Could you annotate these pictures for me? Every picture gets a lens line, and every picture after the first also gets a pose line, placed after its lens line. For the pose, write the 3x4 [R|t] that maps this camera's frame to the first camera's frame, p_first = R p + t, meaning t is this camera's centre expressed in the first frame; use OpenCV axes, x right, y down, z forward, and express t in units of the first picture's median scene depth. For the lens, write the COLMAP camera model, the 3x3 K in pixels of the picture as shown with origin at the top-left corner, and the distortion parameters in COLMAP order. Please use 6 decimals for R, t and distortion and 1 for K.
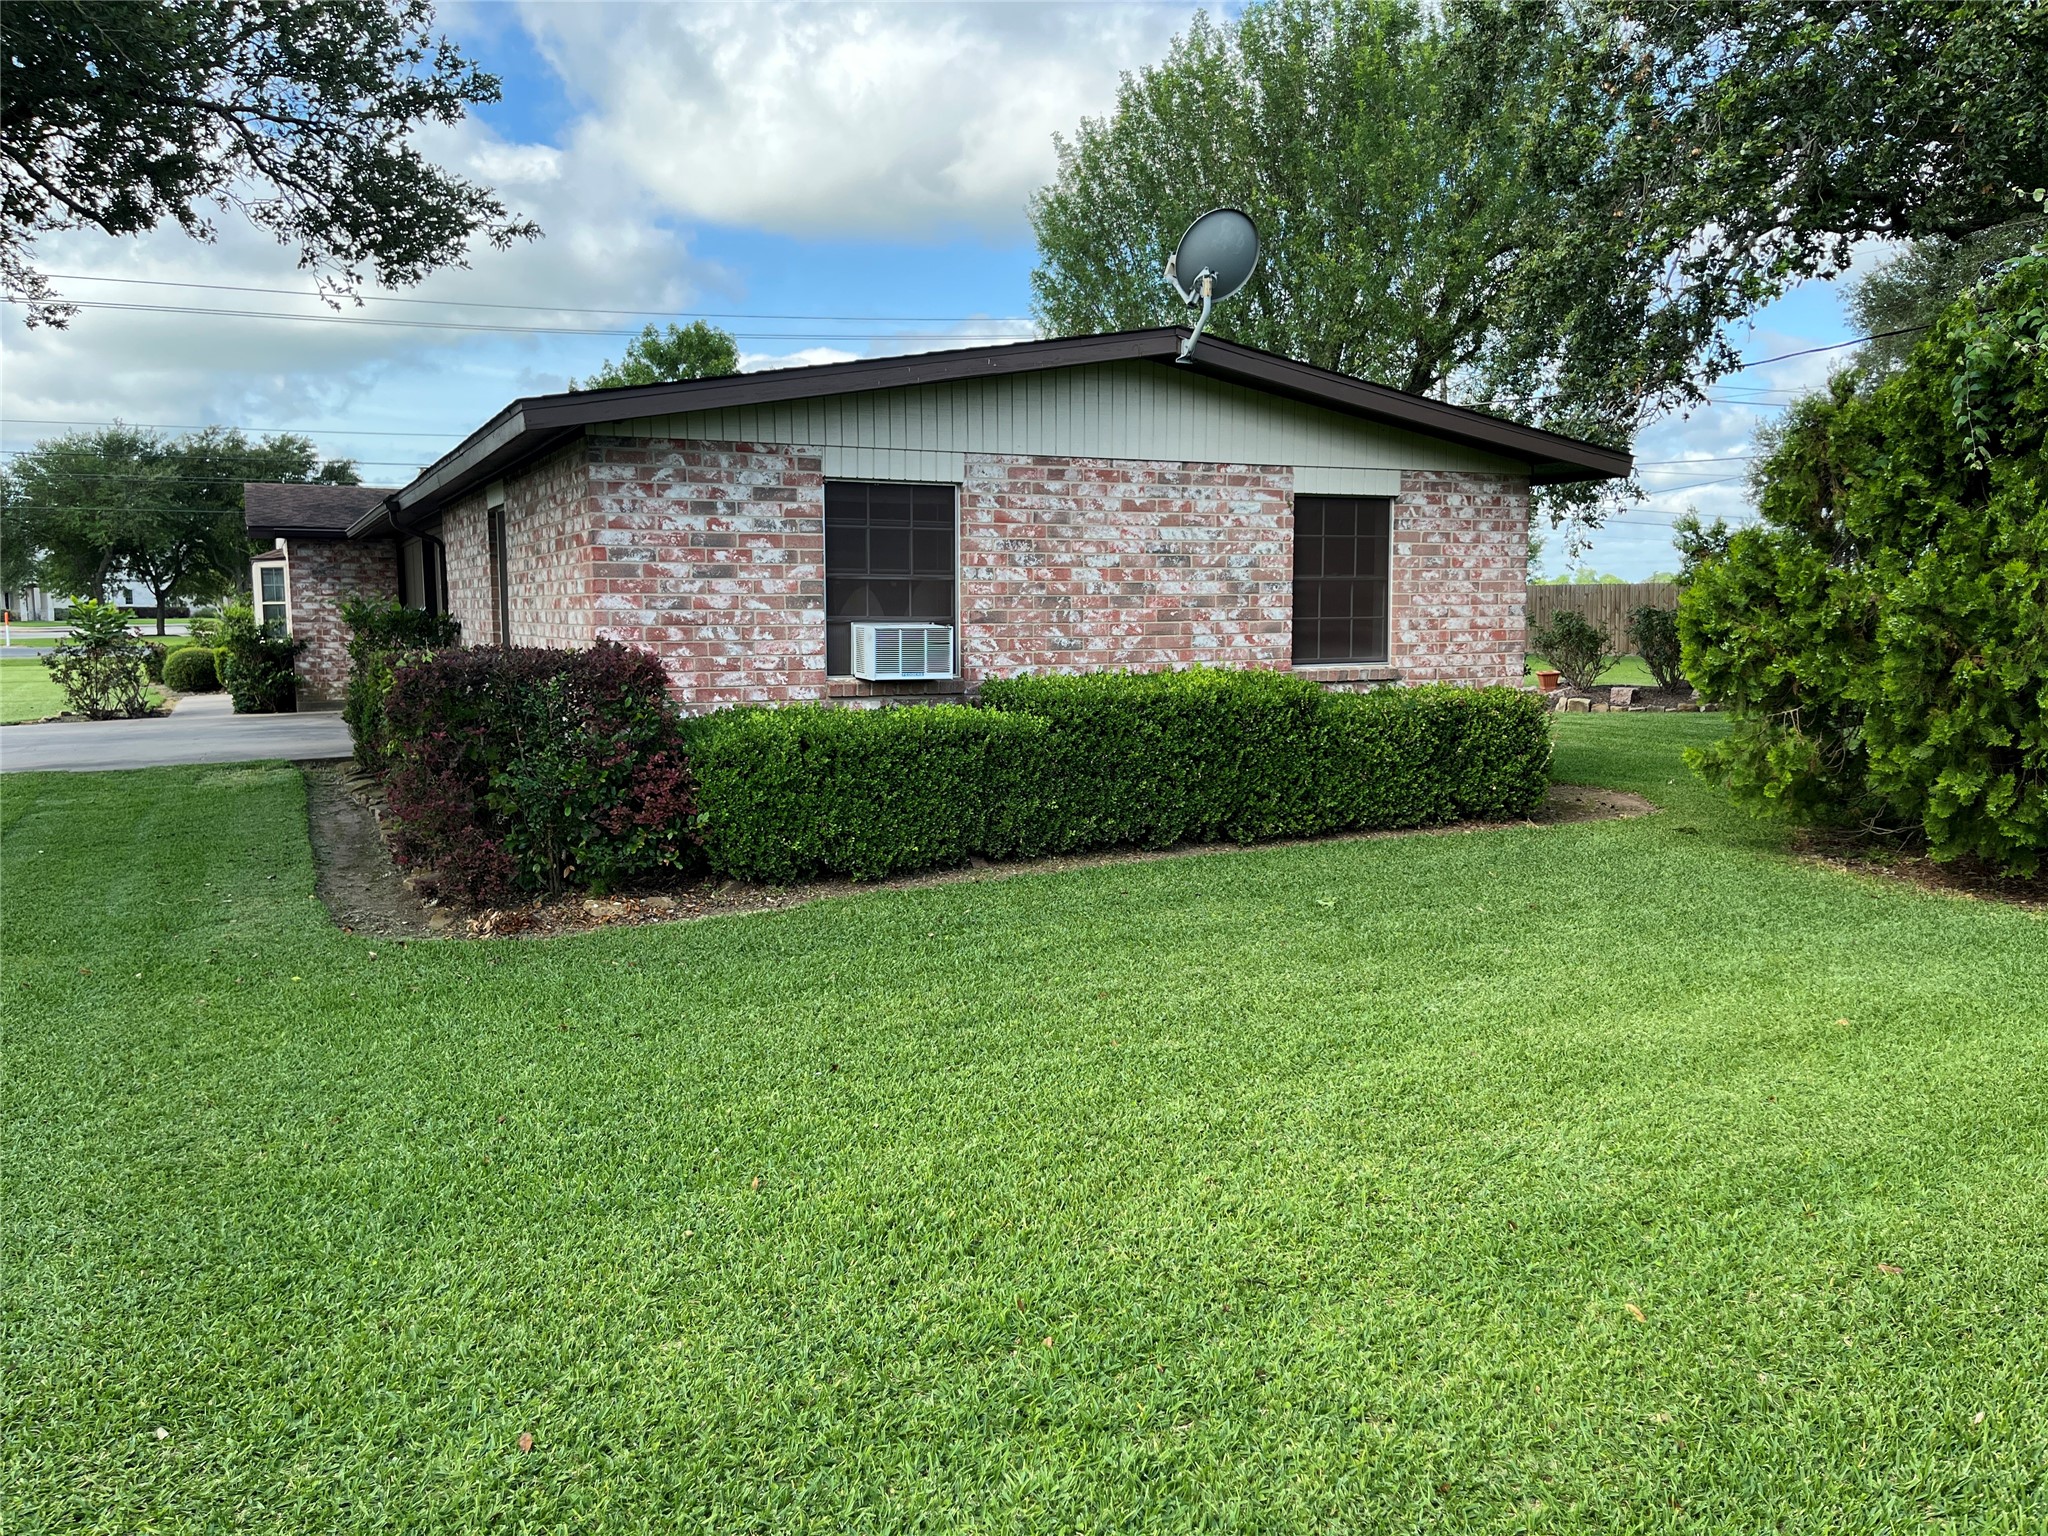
lens RADIAL K [[1539.2, 0, 1021.9], [0, 1539.2, 777.4], [0, 0, 1]] dist [0.113071, -0.169015]
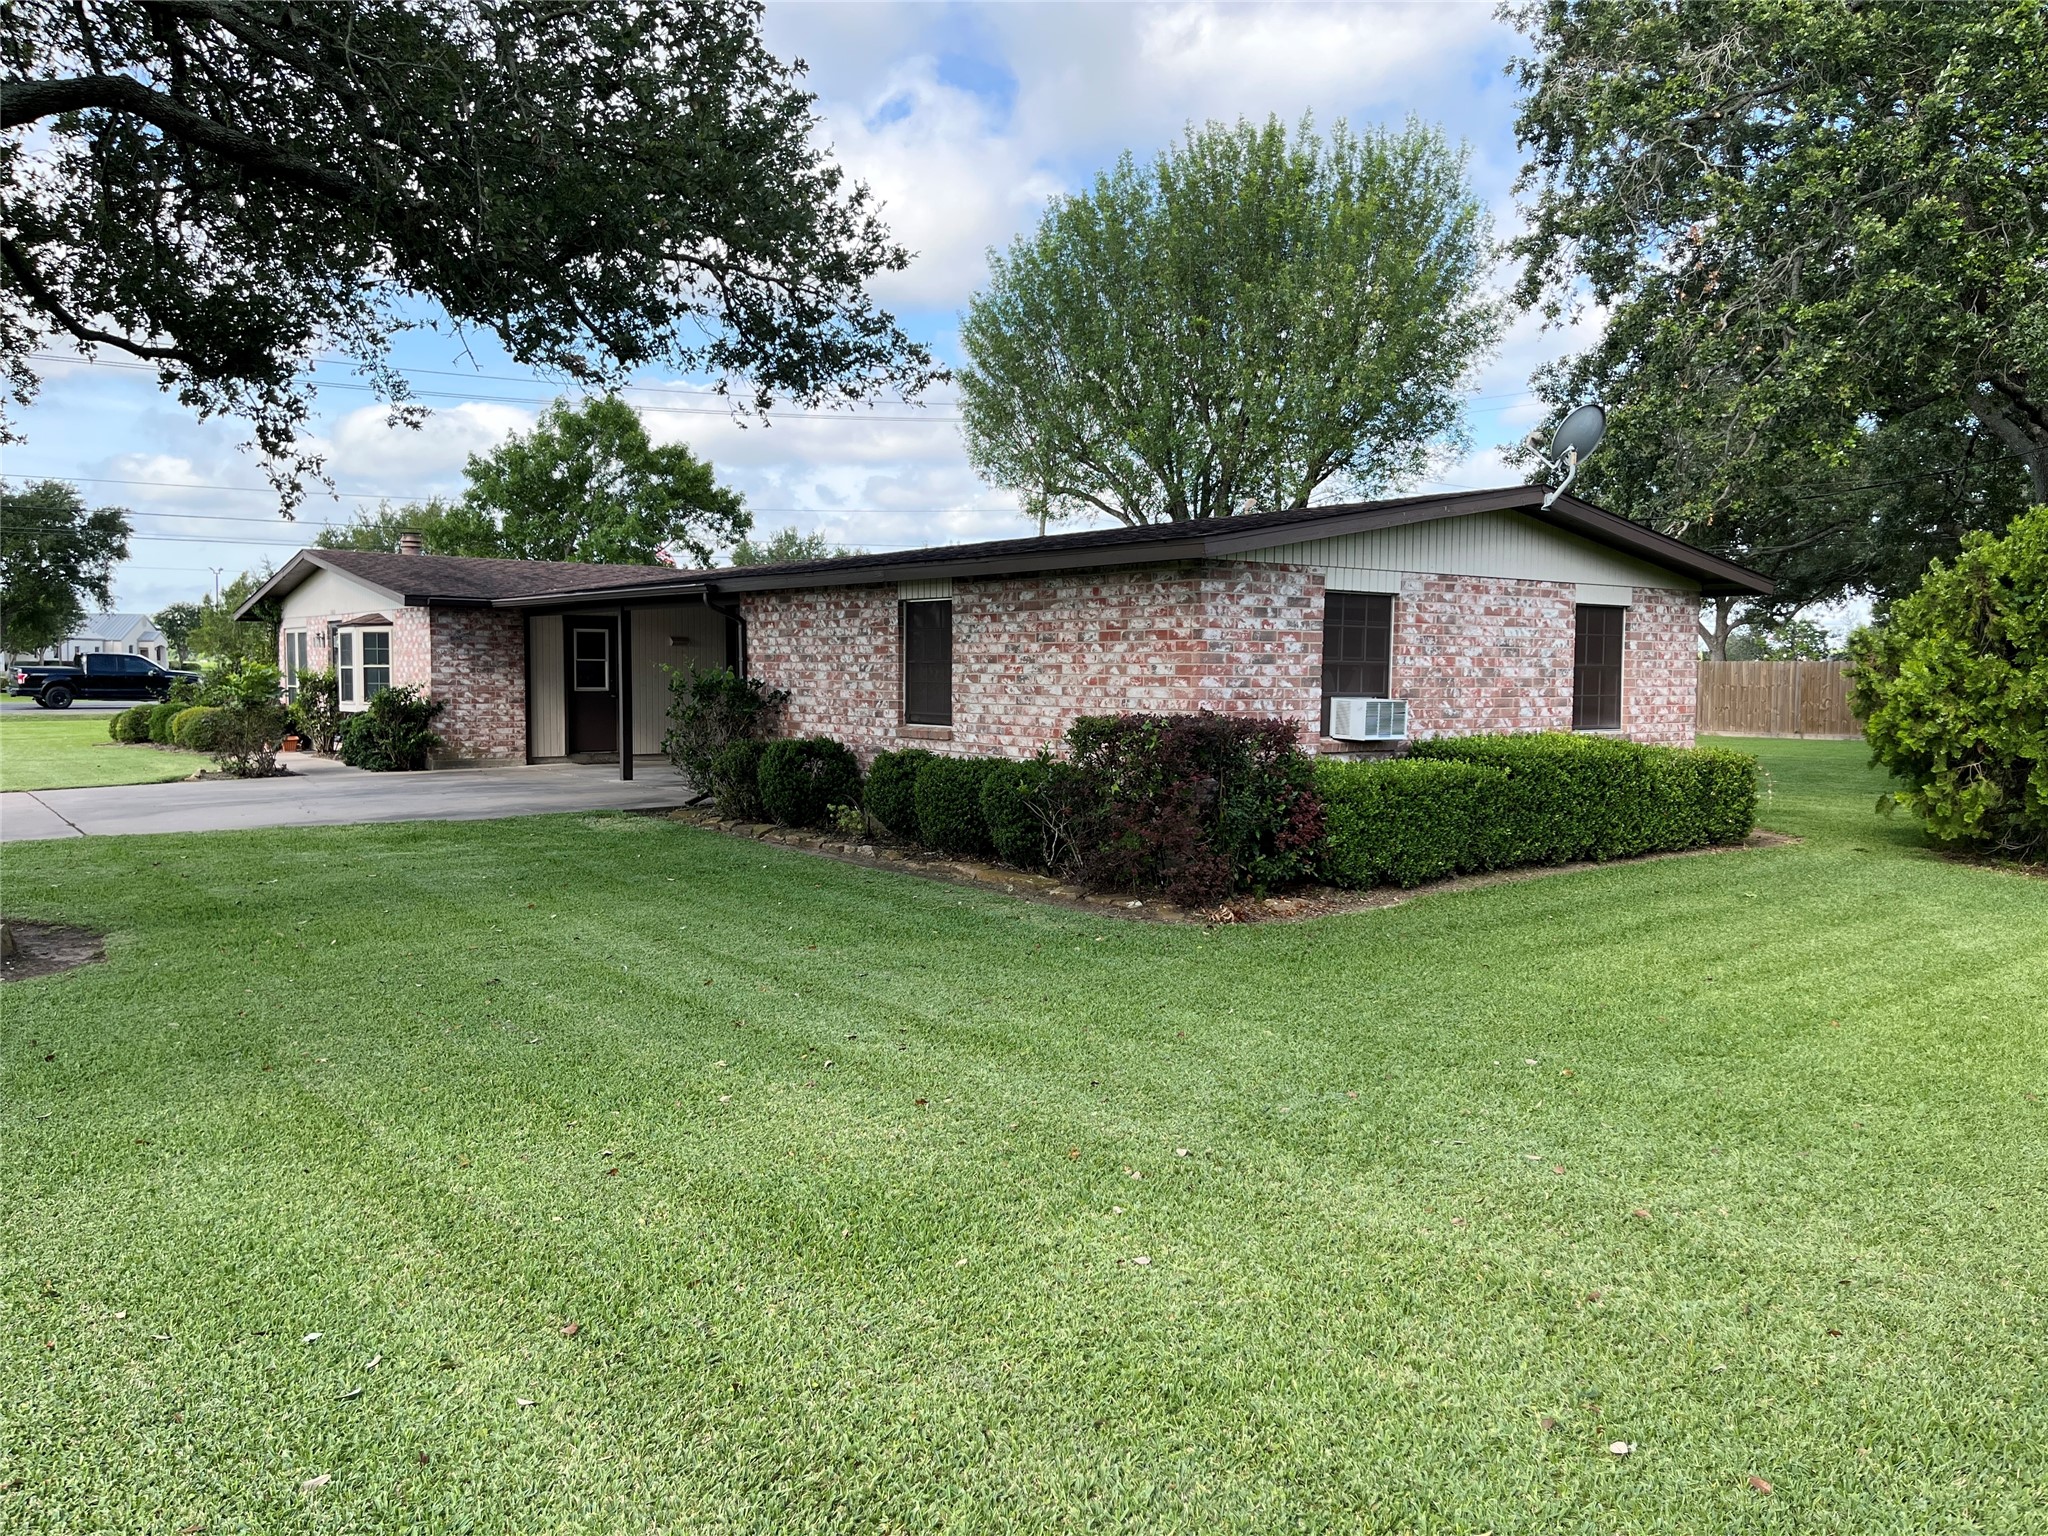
lens RADIAL K [[1539.2, 0, 1021.9], [0, 1539.2, 777.4], [0, 0, 1]] dist [0.113071, -0.169015]
pose [[0.979537, -0.000361, 0.201264, -0.603127], [0.008546, 0.999171, -0.039800, 0.018323], [-0.201083, 0.040706, 0.978728, -0.233199]]
